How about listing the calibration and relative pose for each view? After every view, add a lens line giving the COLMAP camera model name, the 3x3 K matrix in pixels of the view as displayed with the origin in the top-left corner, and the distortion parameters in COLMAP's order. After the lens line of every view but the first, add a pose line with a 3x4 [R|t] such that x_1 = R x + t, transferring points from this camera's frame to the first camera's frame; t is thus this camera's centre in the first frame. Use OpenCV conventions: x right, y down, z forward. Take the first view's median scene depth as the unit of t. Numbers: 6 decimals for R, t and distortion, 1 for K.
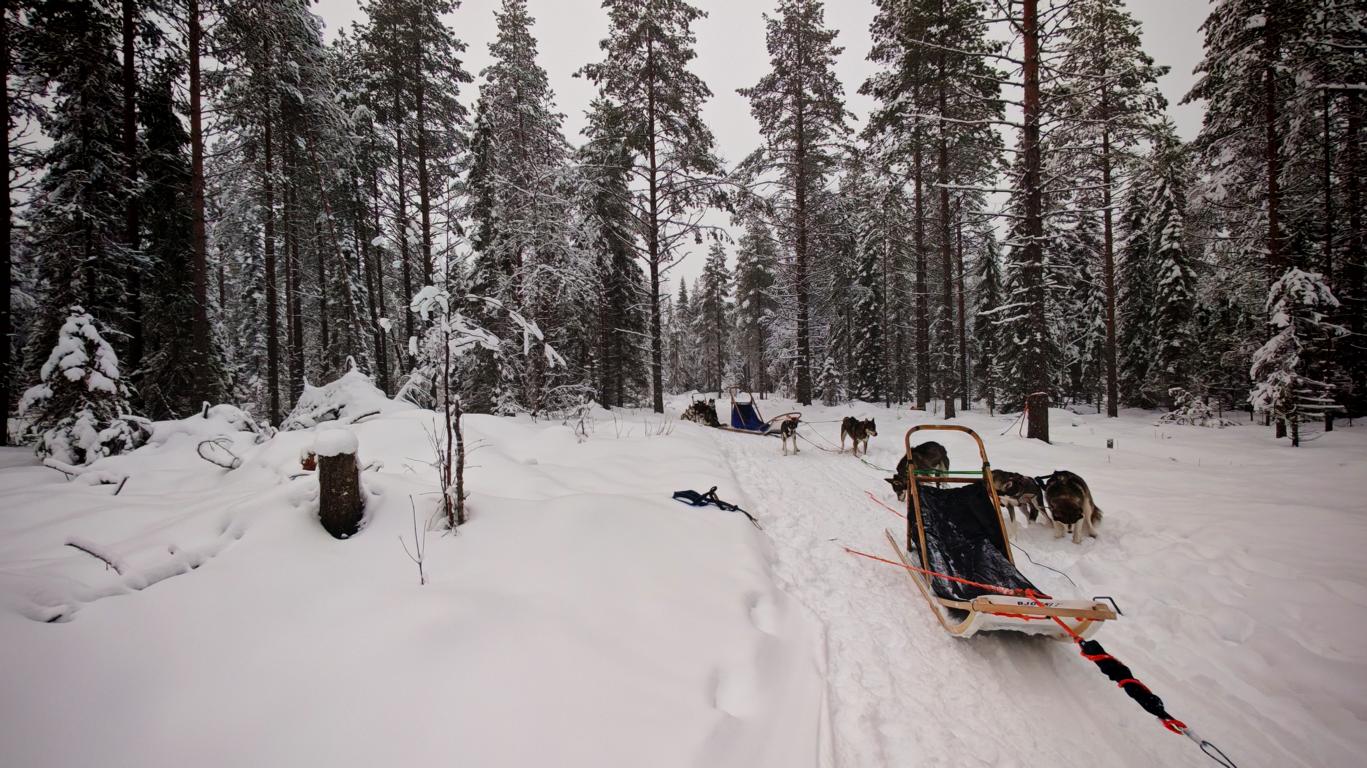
lens RADIAL K [[654.1, 0, 683.5], [0, 654.1, 384.0], [0, 0, 1]] dist [-0.013705, -0.000025]
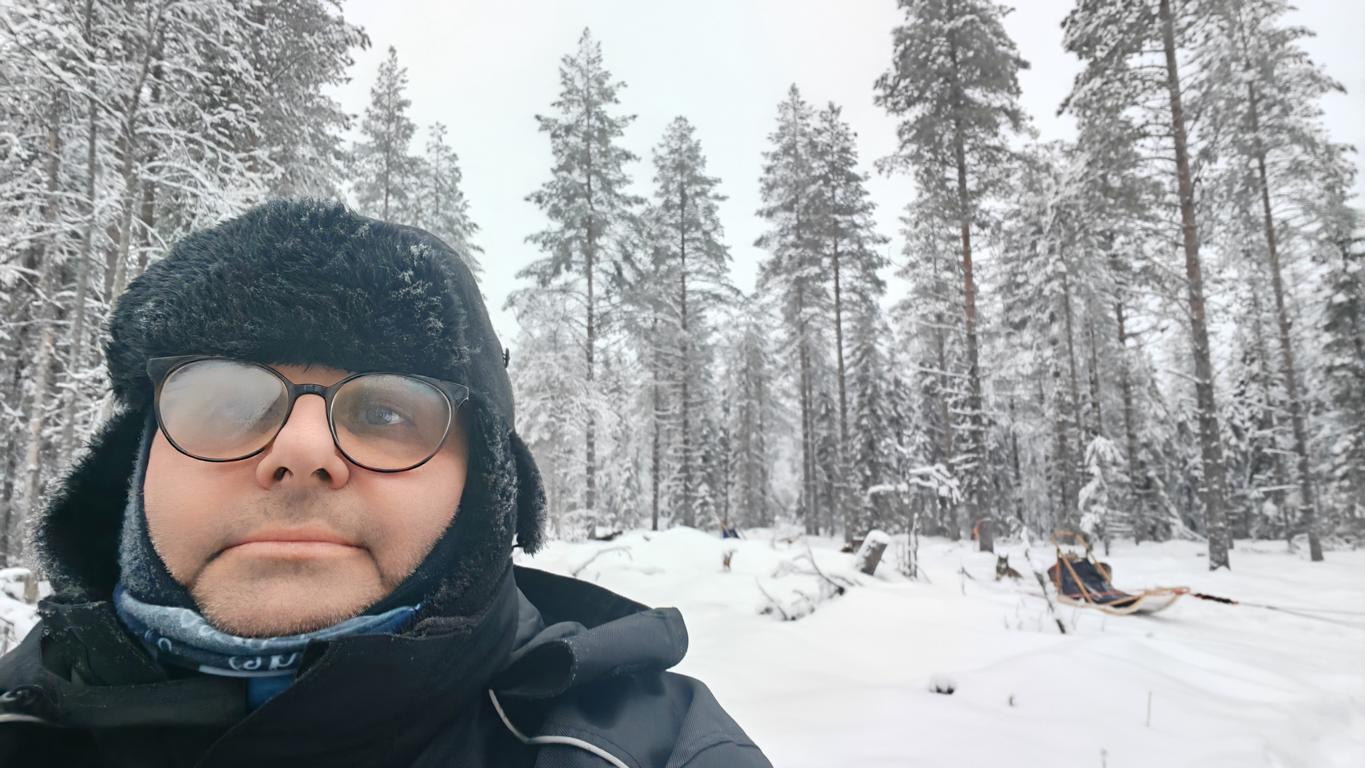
lens RADIAL K [[861.7, 0, 687.3], [0, 861.7, 386.7], [0, 0, 1]] dist [0.034289, -0.022431]
pose [[0.901285, 0.065238, 0.428287, -0.482695], [-0.003760, 0.989738, -0.142846, -0.000482], [-0.433211, 0.127134, 0.892281, -0.246903]]
